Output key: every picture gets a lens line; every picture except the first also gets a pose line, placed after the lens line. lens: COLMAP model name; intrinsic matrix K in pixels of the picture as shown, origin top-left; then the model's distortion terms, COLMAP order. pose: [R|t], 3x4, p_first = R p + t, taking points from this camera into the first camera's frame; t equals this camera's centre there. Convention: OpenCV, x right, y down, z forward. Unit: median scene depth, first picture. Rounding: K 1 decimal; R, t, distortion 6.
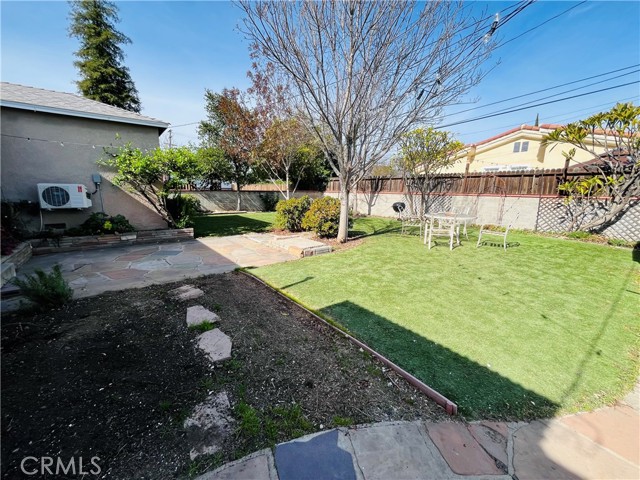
lens RADIAL K [[258.5, 0, 321.3], [0, 258.5, 239.4], [0, 0, 1]] dist [-0.003650, -0.000037]
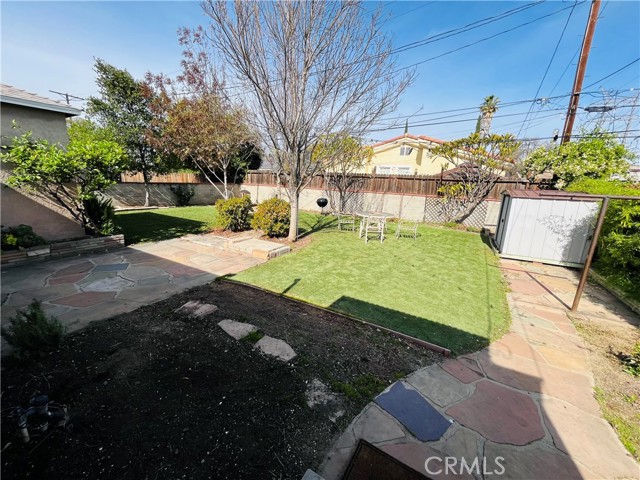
lens RADIAL K [[258.5, 0, 318.5], [0, 258.5, 240.0], [0, 0, 1]] dist [-0.003650, -0.000037]
pose [[0.929556, -0.060522, 0.363680, -0.215021], [0.040429, 0.997218, 0.062619, -0.056835], [-0.366458, -0.043505, 0.929417, -0.059587]]
